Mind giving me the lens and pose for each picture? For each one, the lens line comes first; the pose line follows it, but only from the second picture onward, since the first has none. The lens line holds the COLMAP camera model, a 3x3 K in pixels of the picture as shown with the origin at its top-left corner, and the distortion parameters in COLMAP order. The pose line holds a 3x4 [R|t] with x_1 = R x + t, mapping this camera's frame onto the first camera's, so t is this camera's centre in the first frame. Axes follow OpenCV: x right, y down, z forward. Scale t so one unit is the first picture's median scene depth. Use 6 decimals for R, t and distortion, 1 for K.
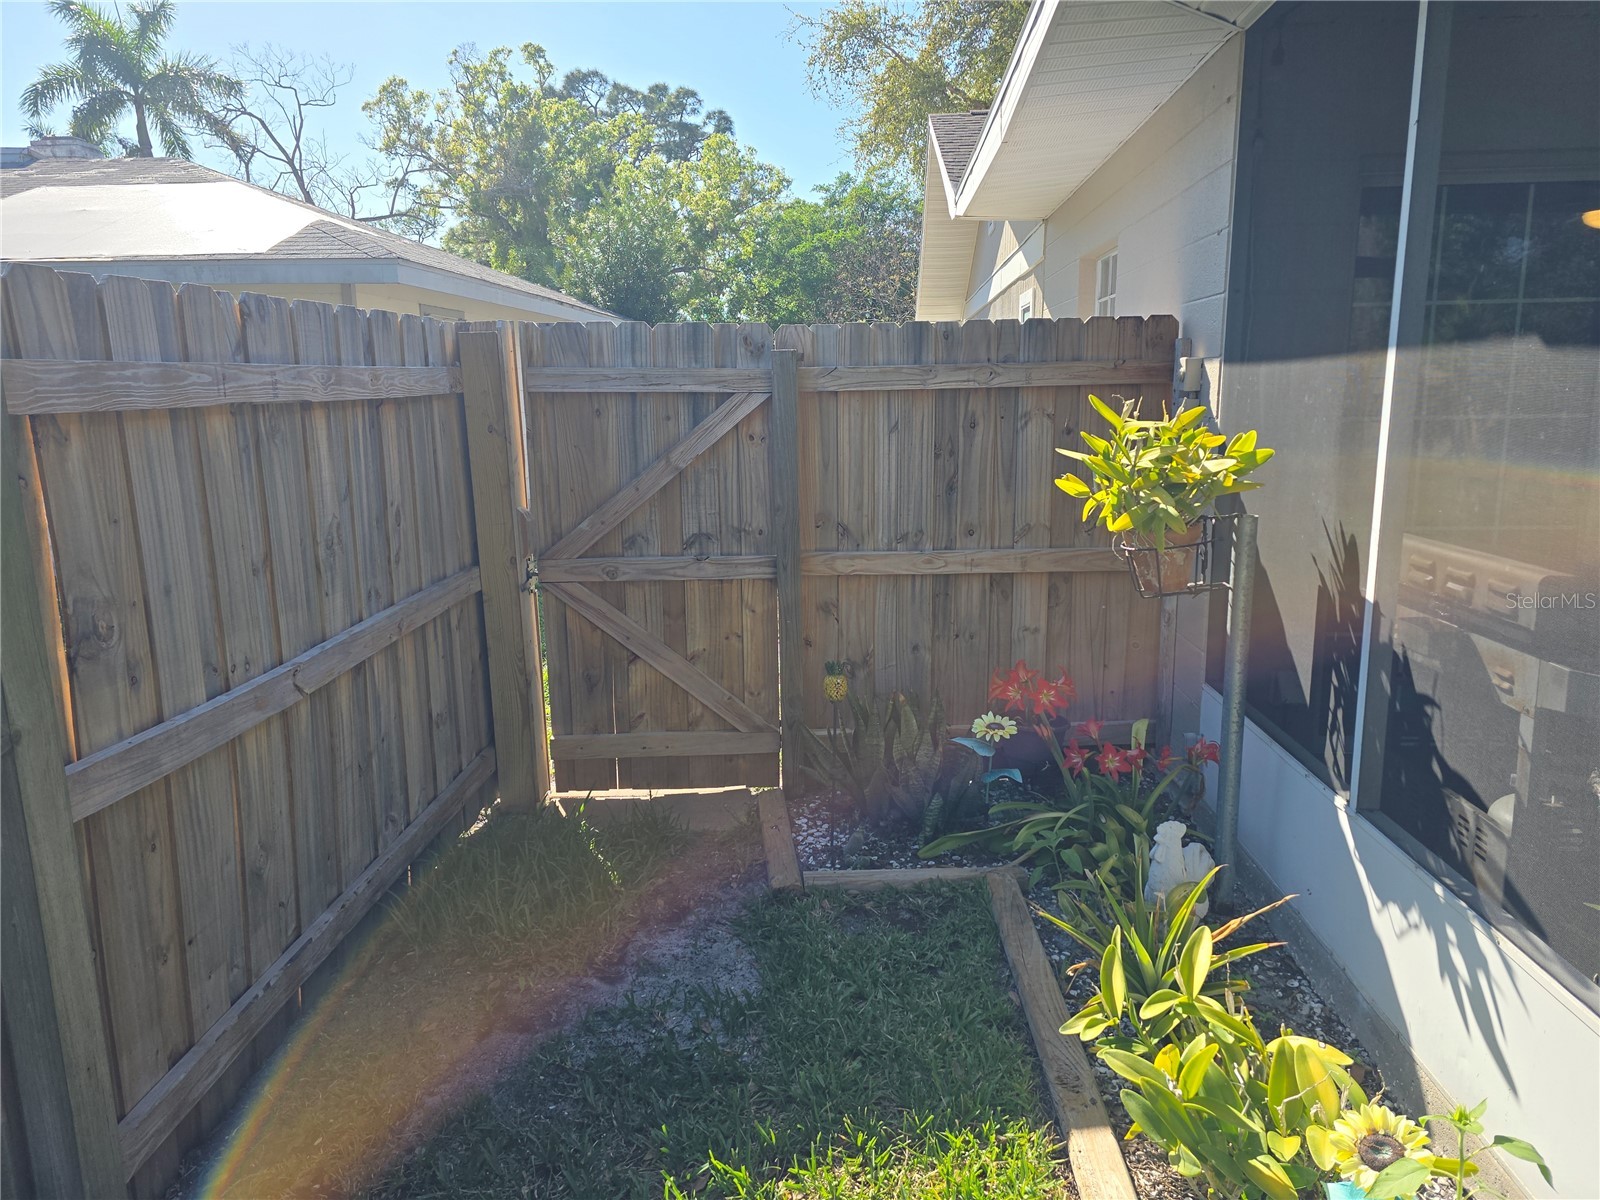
lens RADIAL K [[1055.7, 0, 799.4], [0, 1055.7, 586.4], [0, 0, 1]] dist [0.071653, -0.066631]
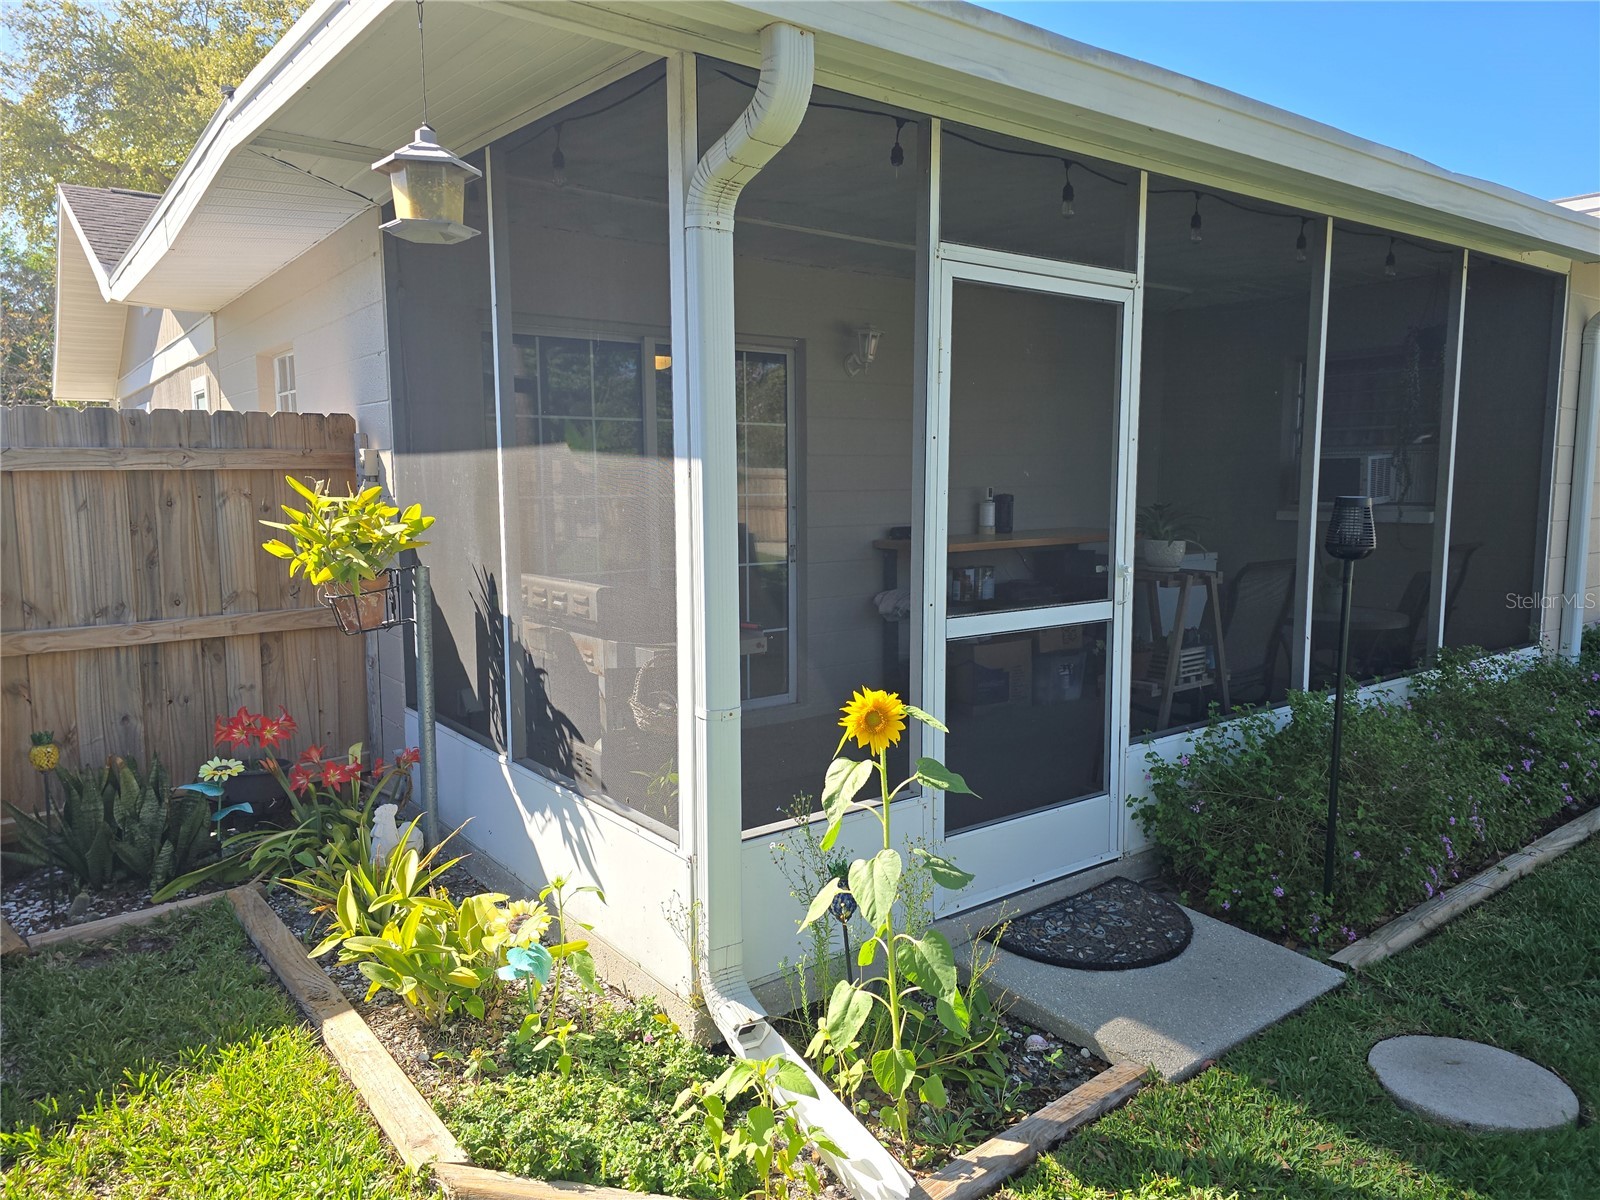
lens RADIAL K [[1055.7, 0, 799.4], [0, 1055.7, 586.4], [0, 0, 1]] dist [0.071653, -0.066631]
pose [[0.753575, -0.061381, 0.654490, -0.086492], [0.115889, 0.992442, -0.040358, 0.058673], [-0.647066, 0.106260, 0.754993, -0.273911]]
